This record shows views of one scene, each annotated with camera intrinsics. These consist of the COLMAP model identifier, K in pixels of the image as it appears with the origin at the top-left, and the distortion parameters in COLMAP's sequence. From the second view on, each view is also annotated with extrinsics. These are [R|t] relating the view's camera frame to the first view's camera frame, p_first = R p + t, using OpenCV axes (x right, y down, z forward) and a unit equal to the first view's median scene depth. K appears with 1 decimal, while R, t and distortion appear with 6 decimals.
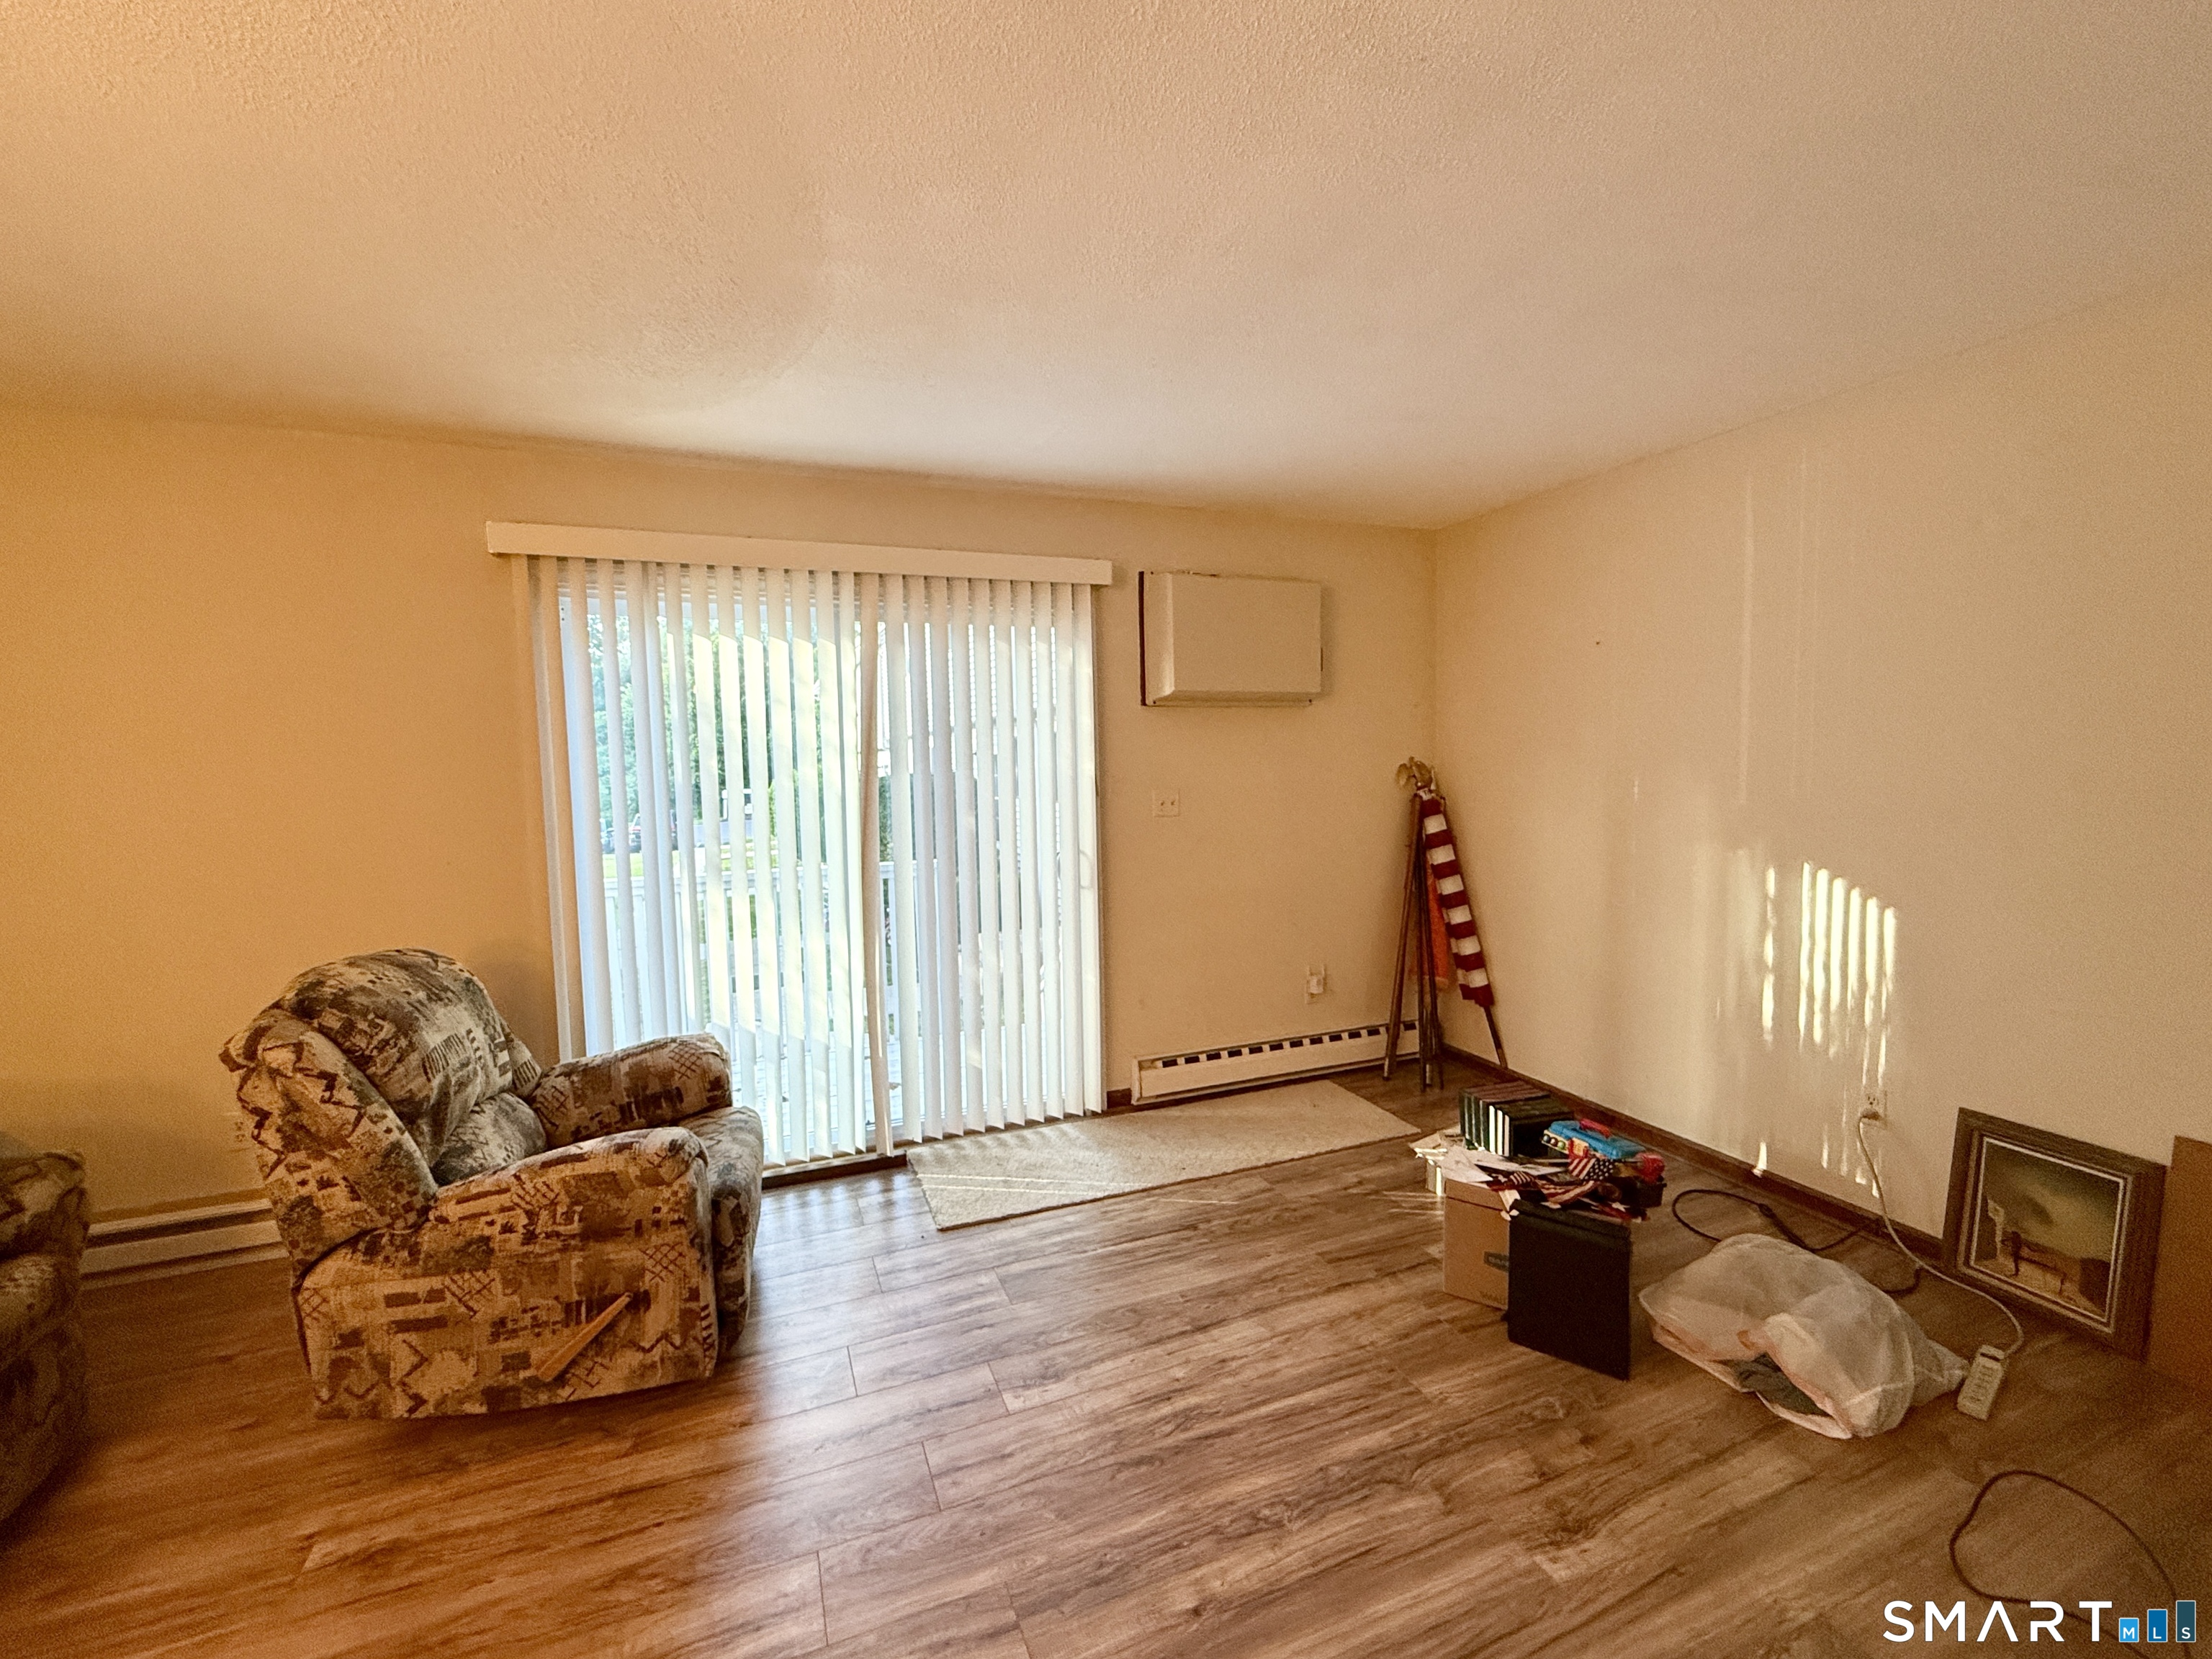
lens RADIAL K [[921.6, 0, 1108.6], [0, 921.6, 825.6], [0, 0, 1]] dist [-0.002992, 0.000065]
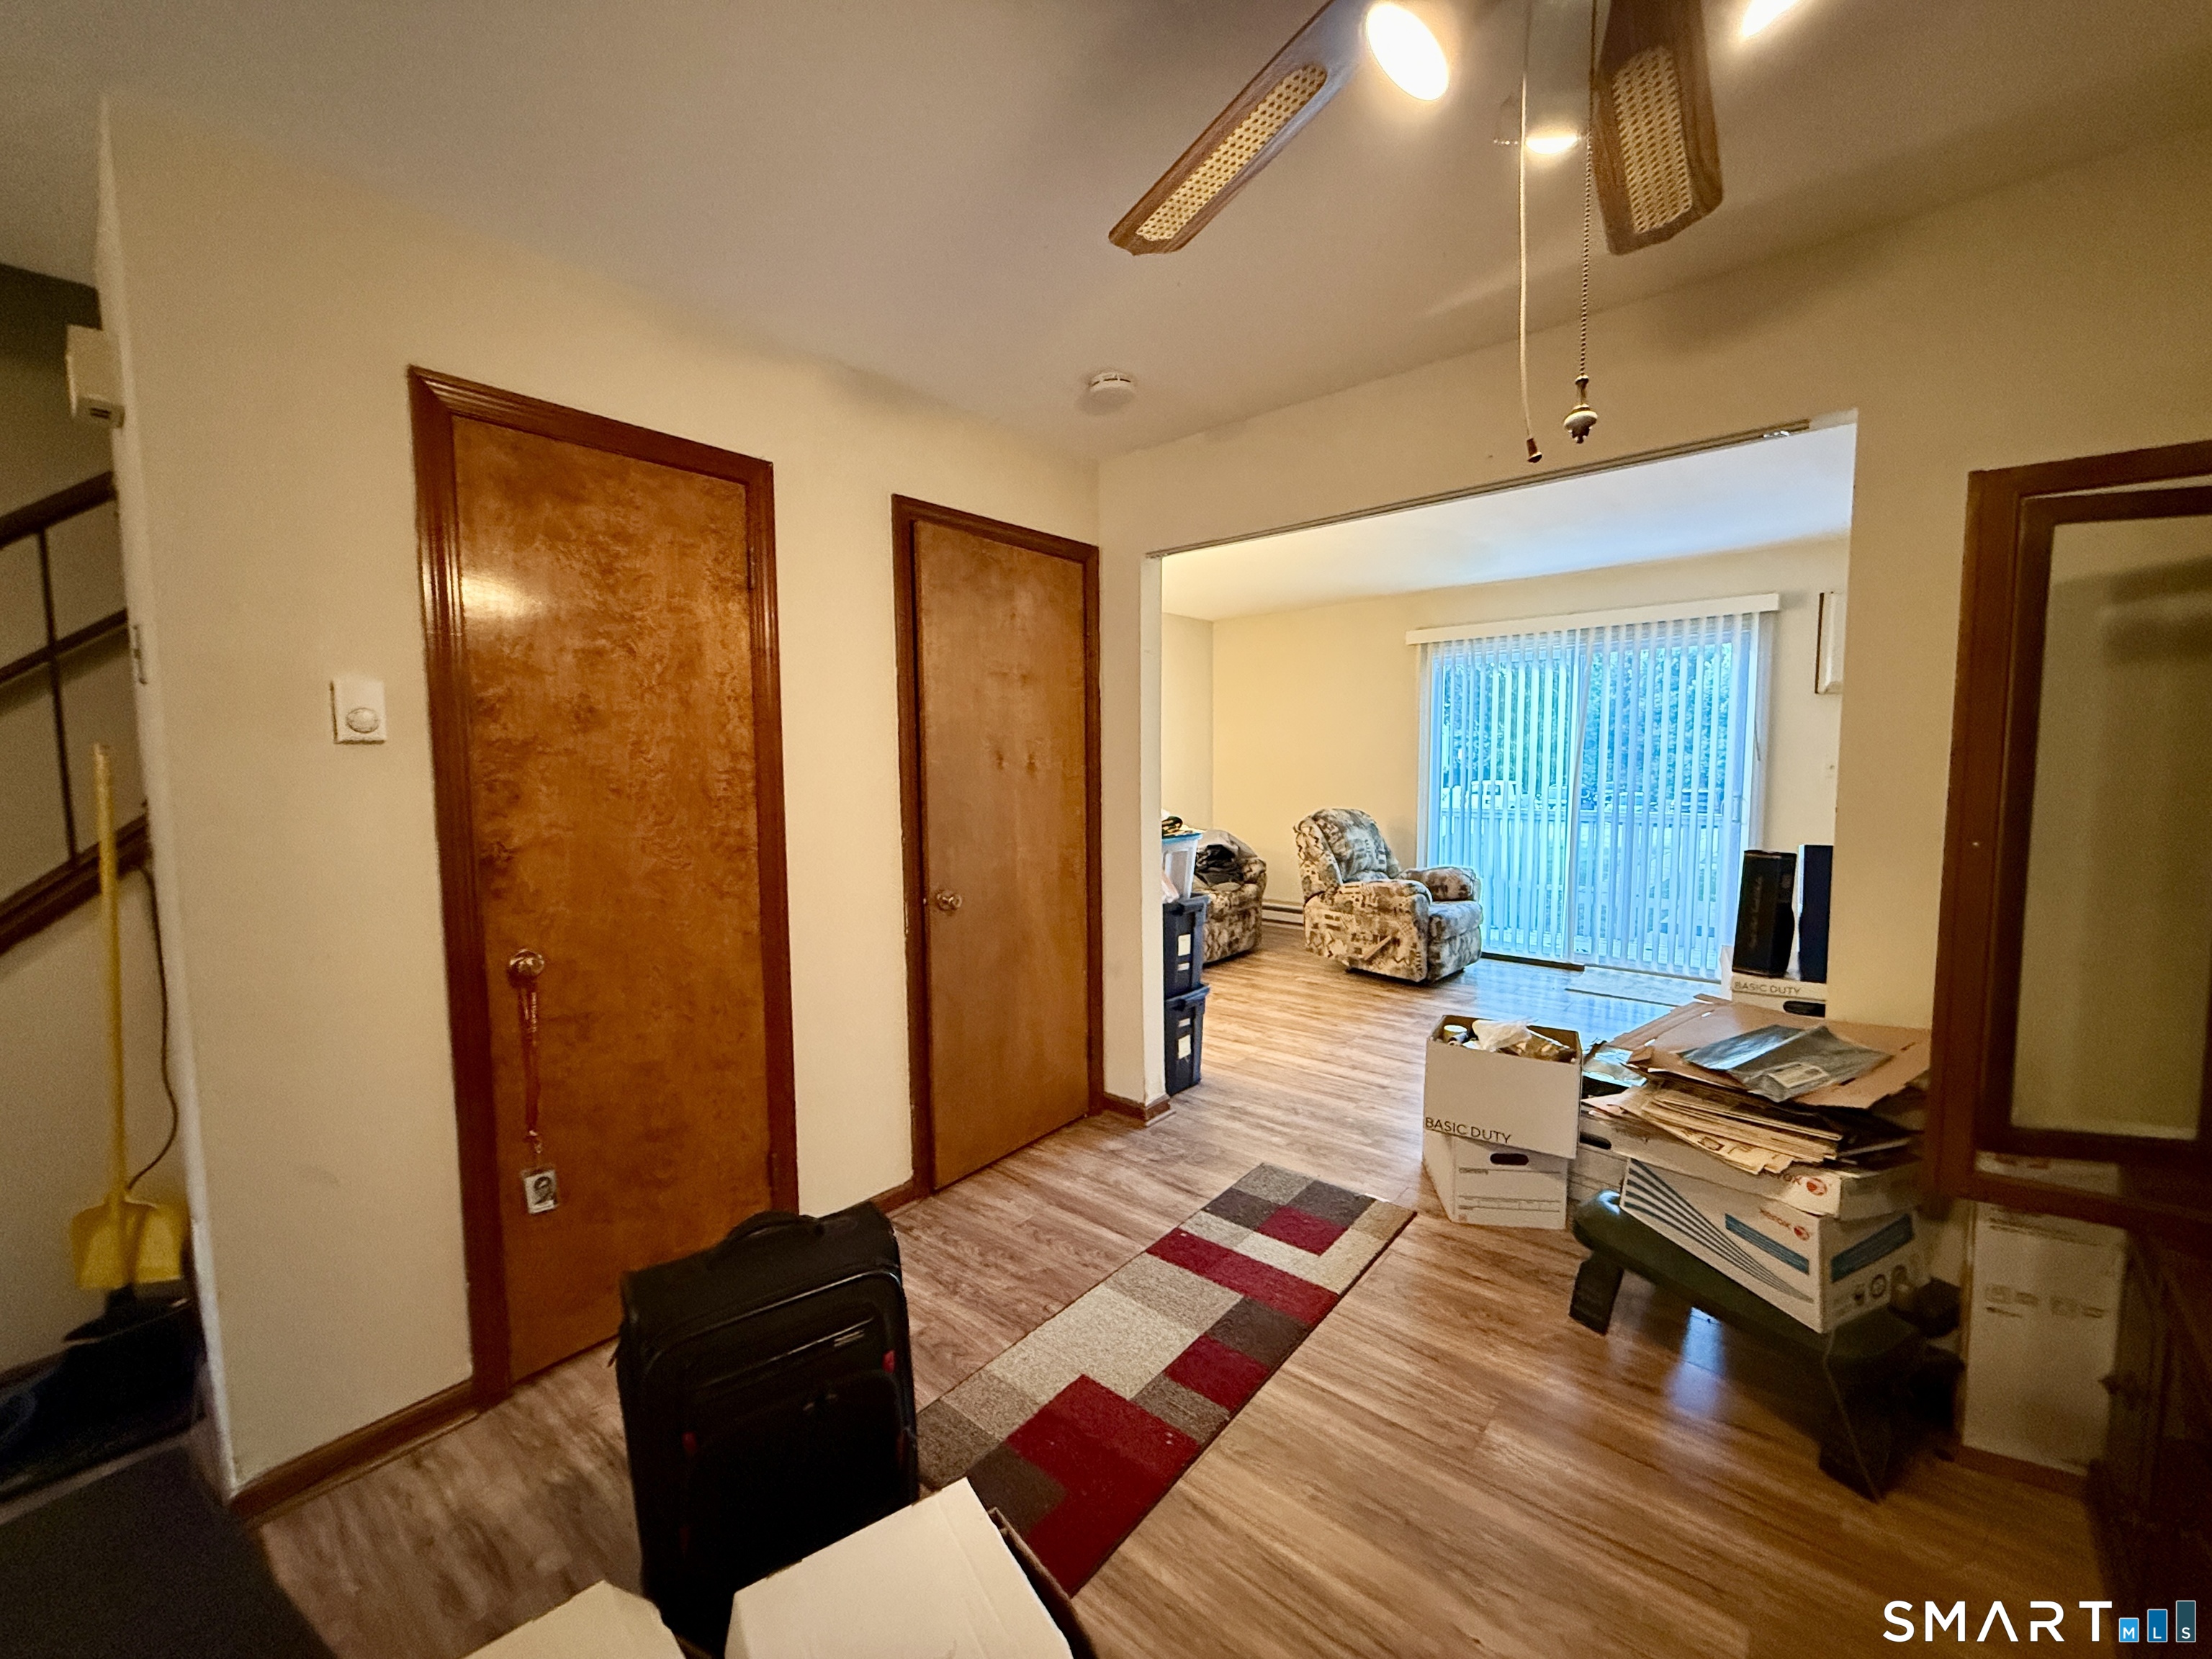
lens RADIAL K [[900.6, 0, 1089.1], [0, 900.6, 828.0], [0, 0, 1]] dist [-0.000110, 0.000043]
pose [[0.458326, 0.088541, -0.884363, 1.362535], [-0.060762, 0.995819, 0.068210, 0.072340], [0.886705, 0.022473, 0.461790, -0.994538]]
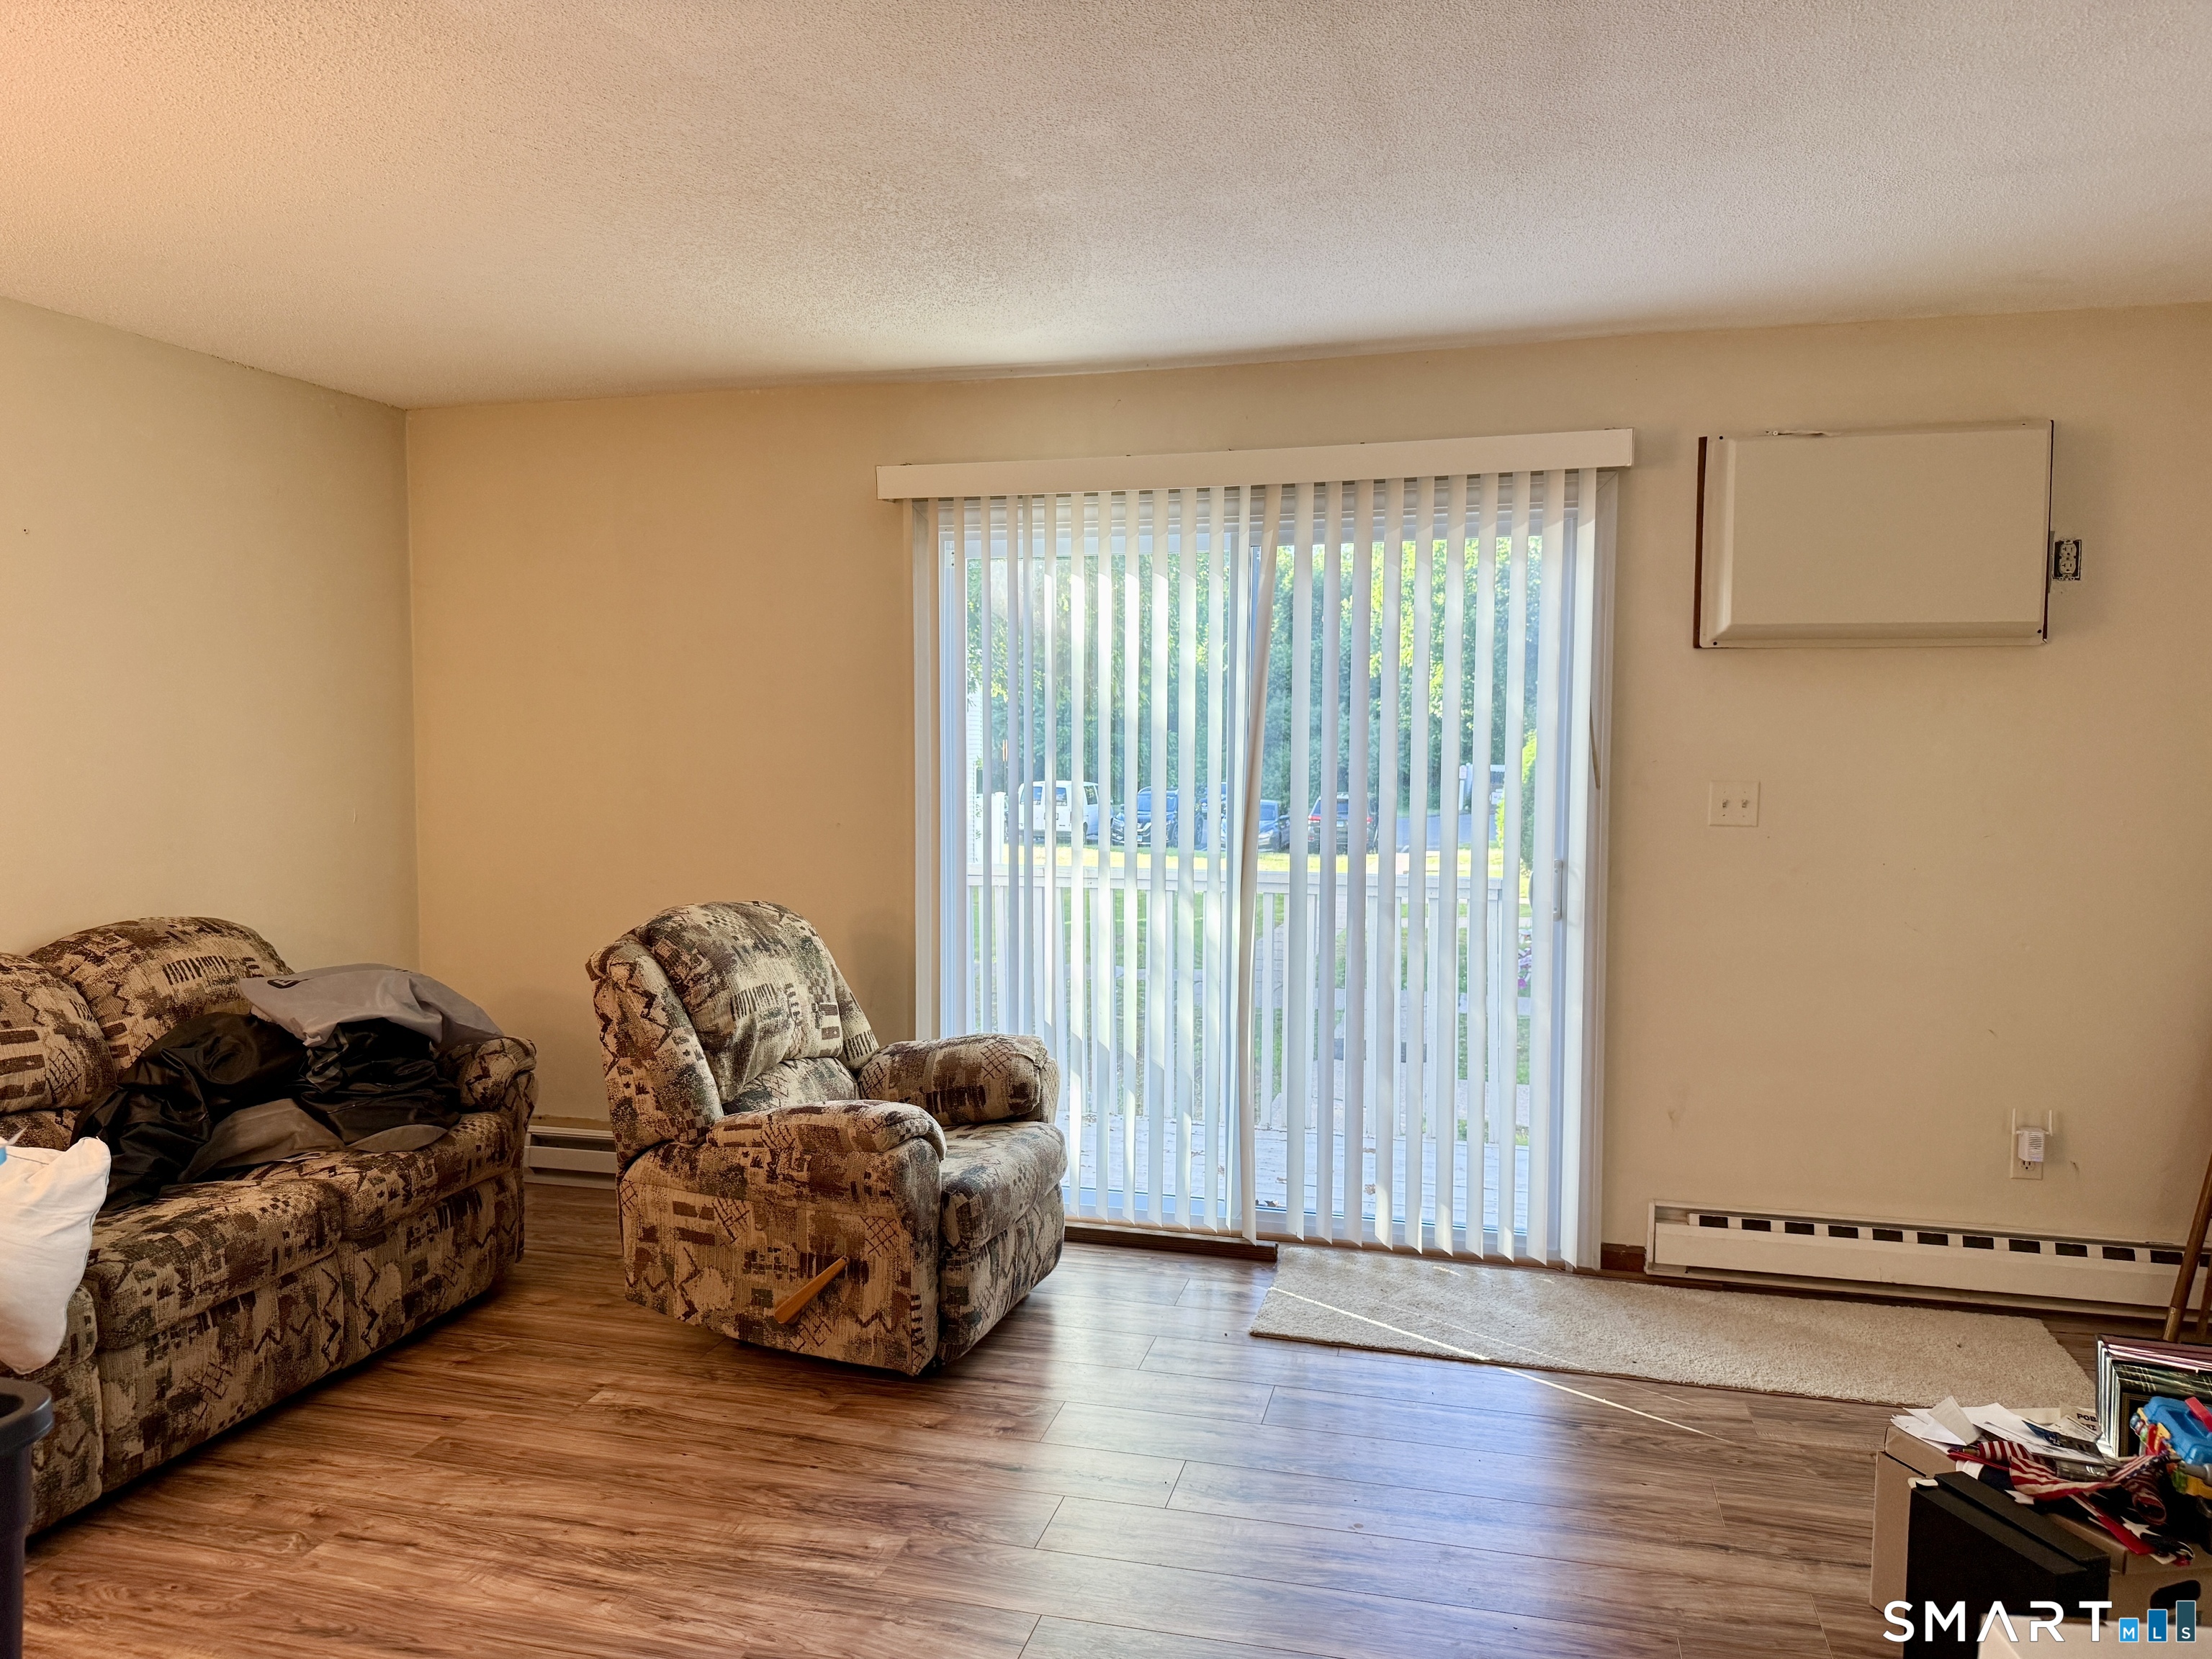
lens RADIAL K [[1584.3, 0, 1108.5], [0, 1584.3, 819.4], [0, 0, 1]] dist [0.124410, -0.207597]
pose [[0.802829, 0.058320, -0.593350, 0.709945], [-0.061310, 0.998004, 0.015138, -0.008187], [0.593048, 0.024225, 0.804802, -0.239457]]
